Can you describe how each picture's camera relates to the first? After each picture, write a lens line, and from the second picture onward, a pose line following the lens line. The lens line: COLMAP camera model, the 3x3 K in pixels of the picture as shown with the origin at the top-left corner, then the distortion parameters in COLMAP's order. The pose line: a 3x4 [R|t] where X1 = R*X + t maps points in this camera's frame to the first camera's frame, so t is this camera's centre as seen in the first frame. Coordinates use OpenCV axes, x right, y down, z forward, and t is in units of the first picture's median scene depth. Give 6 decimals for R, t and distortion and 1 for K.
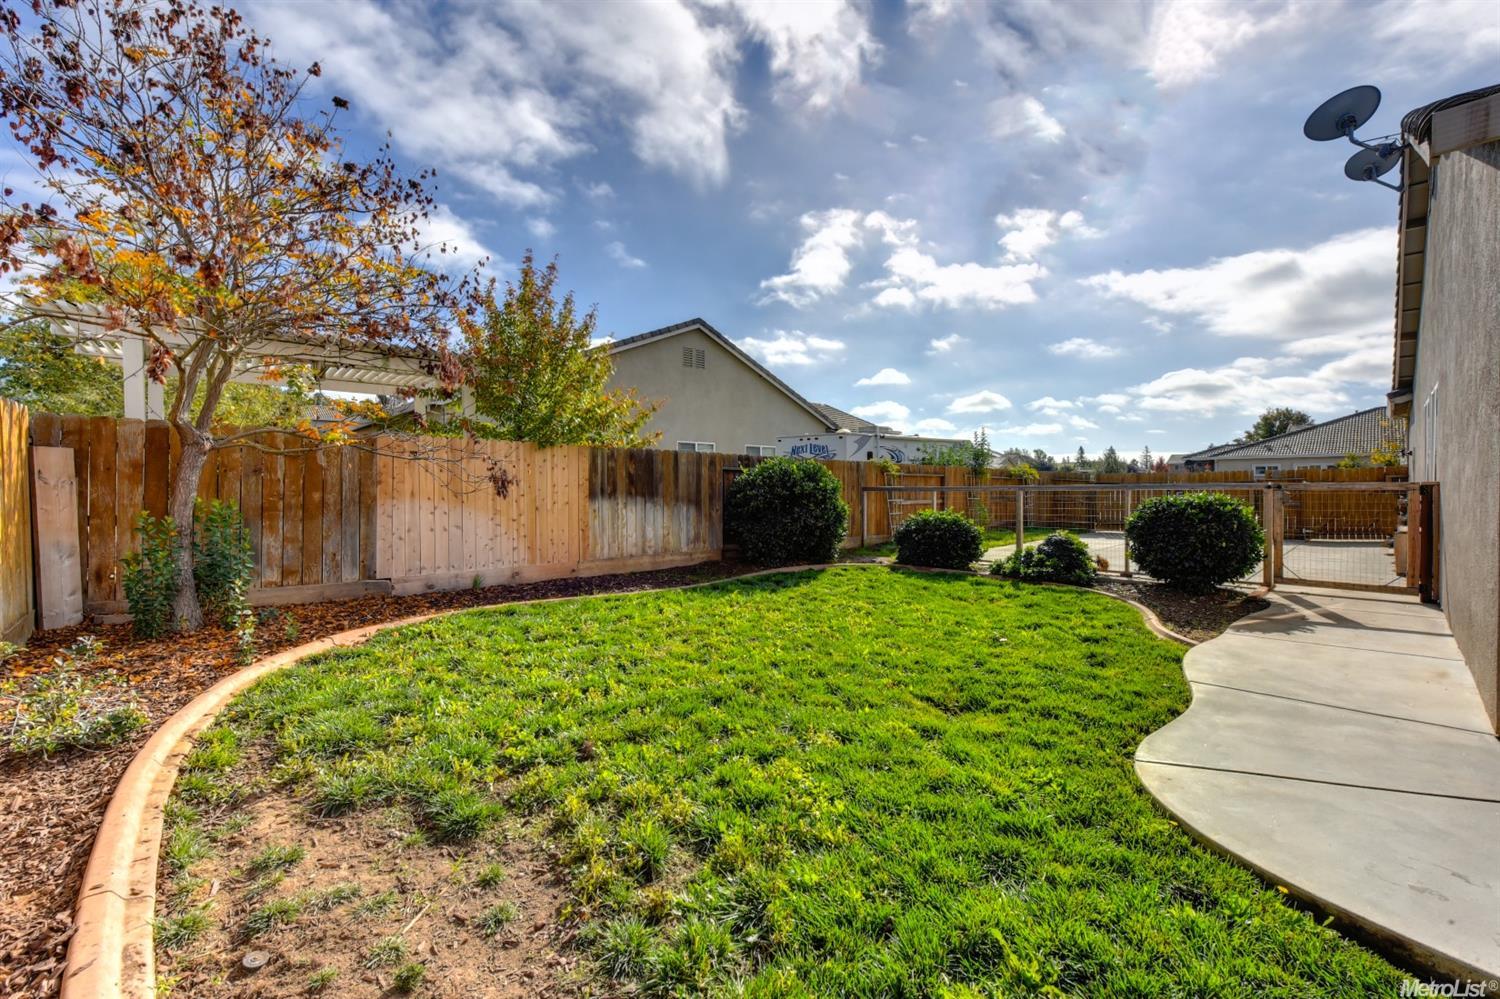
lens RADIAL K [[589.8, 0, 745.7], [0, 589.8, 493.8], [0, 0, 1]] dist [0.001820, -0.000193]
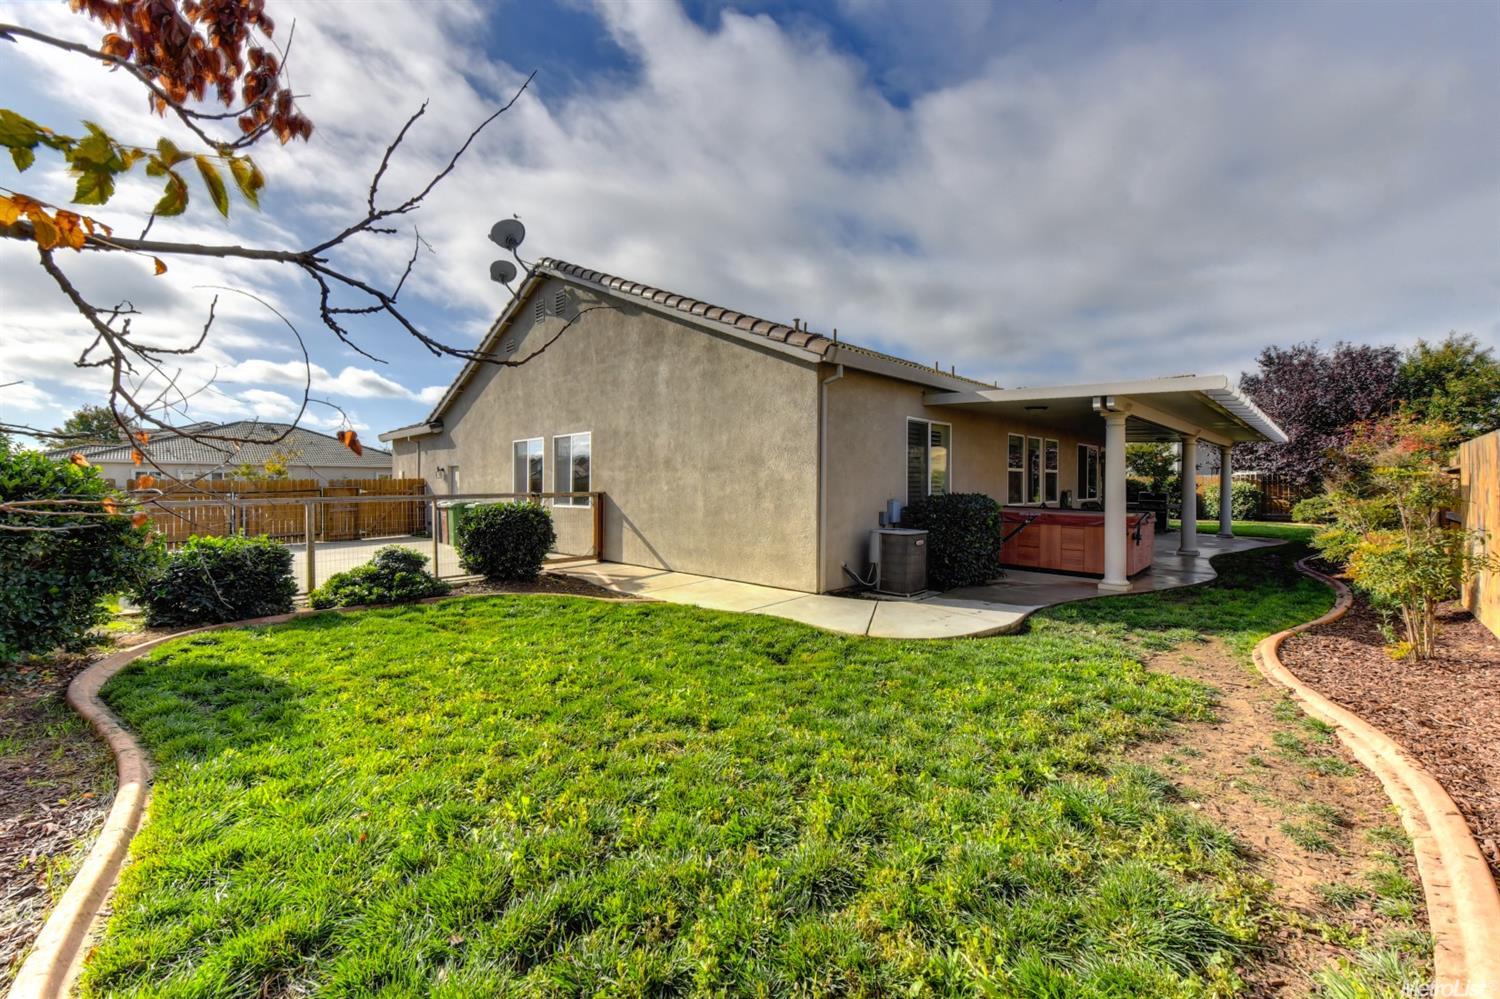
lens RADIAL K [[589.8, 0, 748.5], [0, 589.8, 493.3], [0, 0, 1]] dist [0.001820, -0.000193]
pose [[-0.031217, -0.015487, 0.999393, -1.408509], [0.025198, 0.999550, 0.016277, -0.081247], [-0.999195, 0.025691, -0.030812, 1.552104]]
